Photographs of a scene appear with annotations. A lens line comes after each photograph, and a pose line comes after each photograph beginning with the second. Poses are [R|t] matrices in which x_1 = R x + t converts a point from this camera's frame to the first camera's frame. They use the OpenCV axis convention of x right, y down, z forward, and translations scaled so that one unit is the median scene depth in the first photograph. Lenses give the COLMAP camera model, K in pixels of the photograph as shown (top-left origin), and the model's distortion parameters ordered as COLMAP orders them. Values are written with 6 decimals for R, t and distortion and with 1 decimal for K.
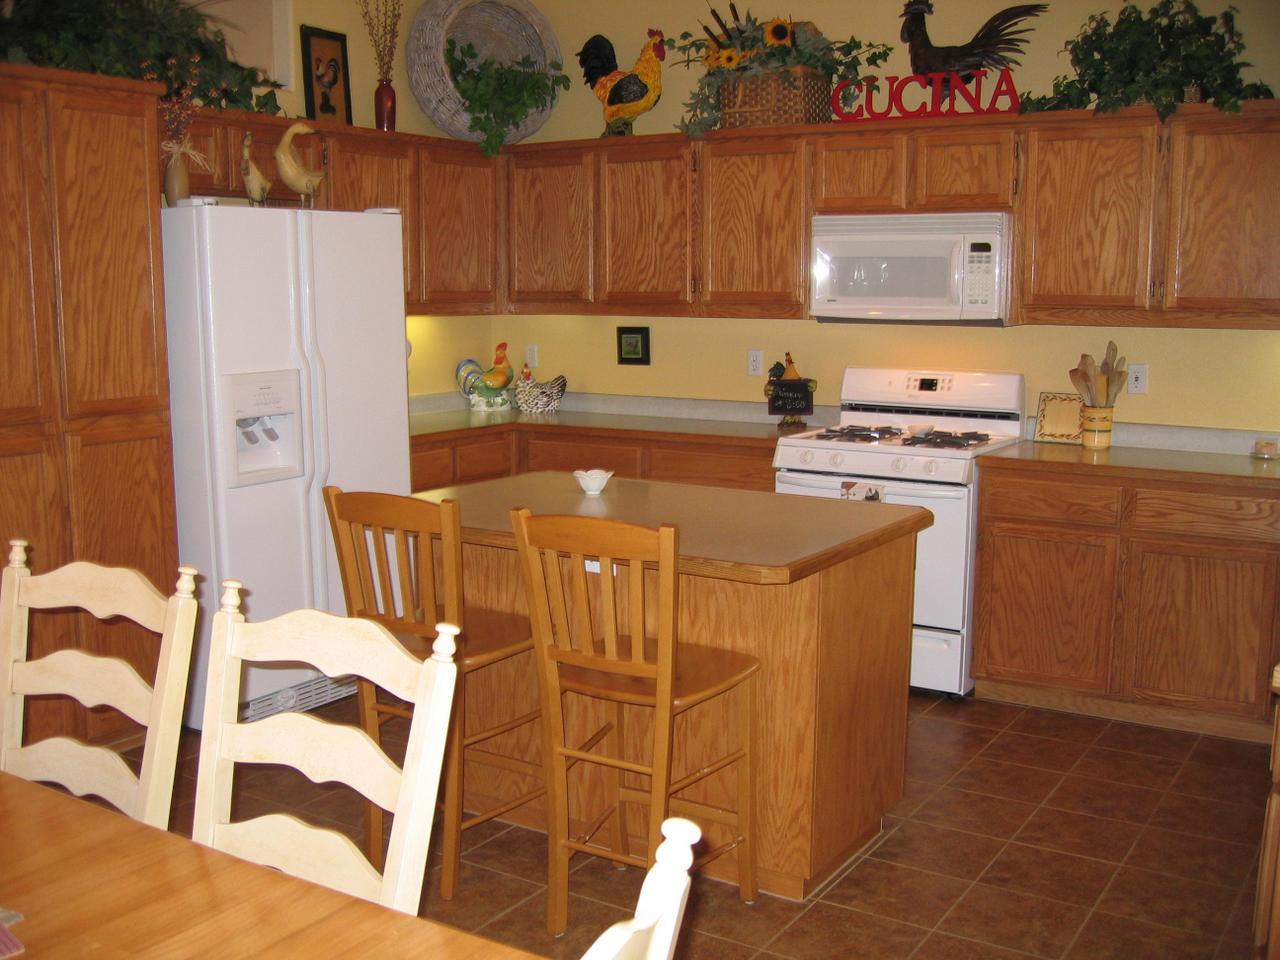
lens RADIAL K [[1339.2, 0, 638.9], [0, 1339.2, 478.7], [0, 0, 1]] dist [-0.083027, 0.000000]
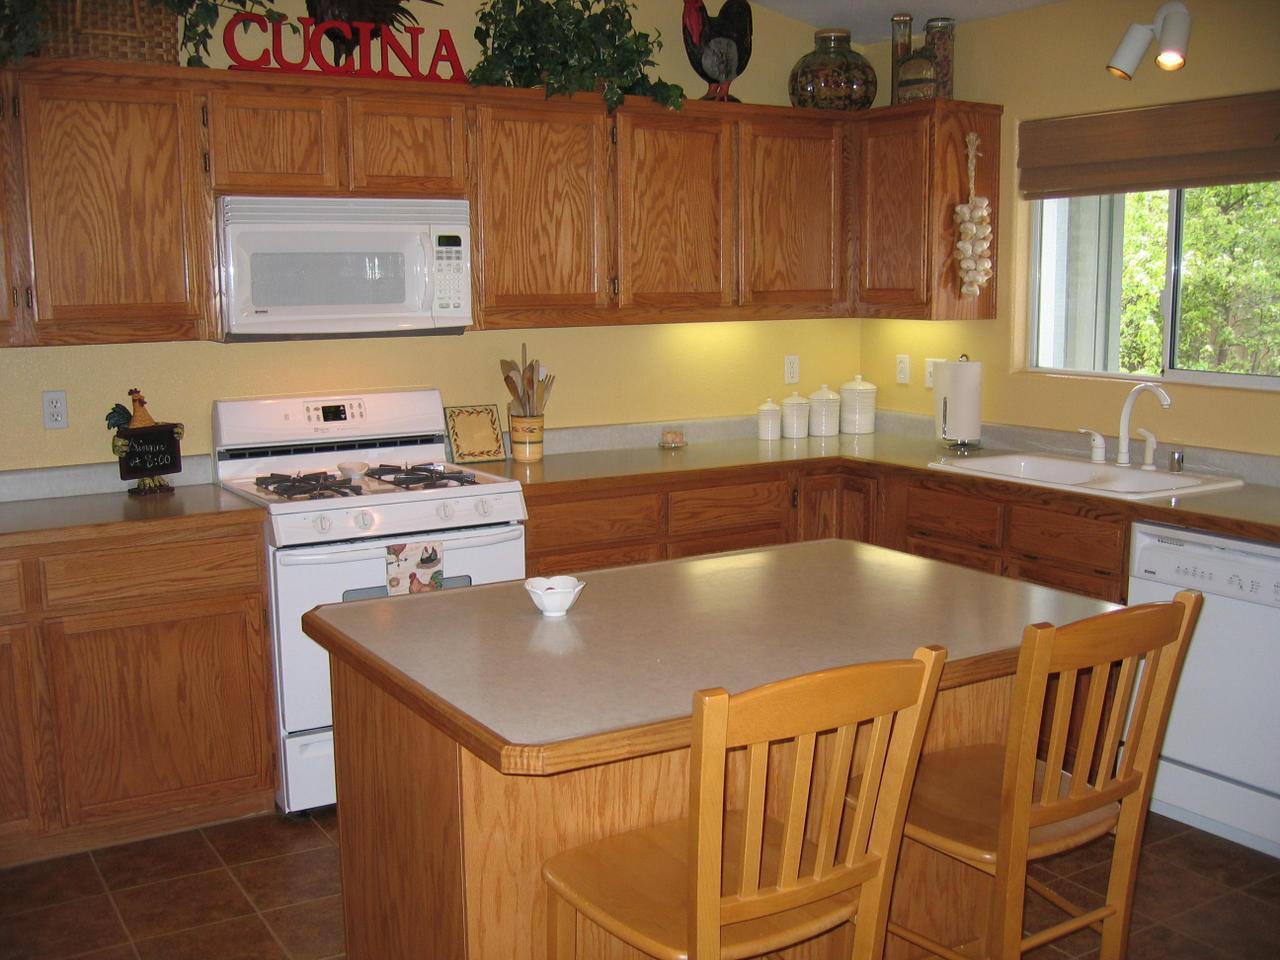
lens RADIAL K [[1339.2, 0, 638.1], [0, 1339.2, 482.8], [0, 0, 1]] dist [-0.083027, 0.000000]
pose [[0.450704, -0.140556, 0.881538, -0.444025], [0.140294, 0.986407, 0.085548, -0.077694], [-0.881580, 0.085118, 0.464297, 0.509643]]
